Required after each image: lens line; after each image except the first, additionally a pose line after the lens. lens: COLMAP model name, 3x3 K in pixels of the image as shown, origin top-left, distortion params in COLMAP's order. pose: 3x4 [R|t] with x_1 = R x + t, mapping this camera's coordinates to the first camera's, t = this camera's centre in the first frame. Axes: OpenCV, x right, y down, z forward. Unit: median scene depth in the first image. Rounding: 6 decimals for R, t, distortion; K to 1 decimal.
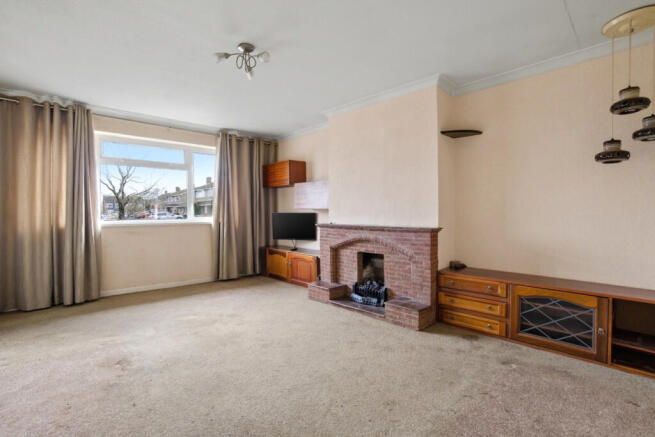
lens RADIAL K [[301.9, 0, 327.1], [0, 301.9, 215.6], [0, 0, 1]] dist [-0.032947, 0.000068]
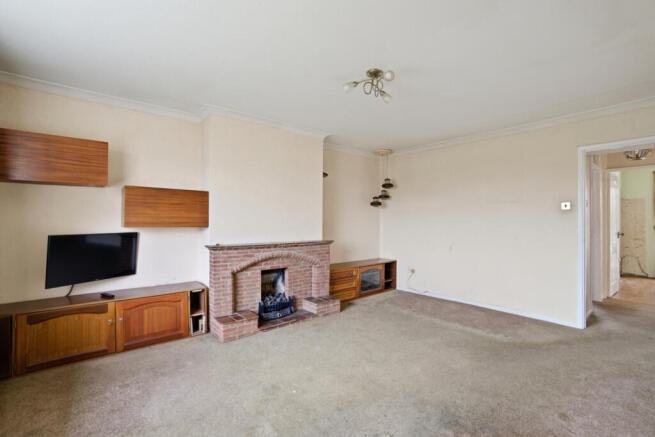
lens RADIAL K [[291.8, 0, 327.5], [0, 291.8, 218.5], [0, 0, 1]] dist [-0.002760, -0.000303]
pose [[0.095669, 0.003579, 0.995407, -0.920359], [0.001055, 0.999993, -0.003696, -0.051925], [-0.995413, 0.001404, 0.095665, 0.769929]]
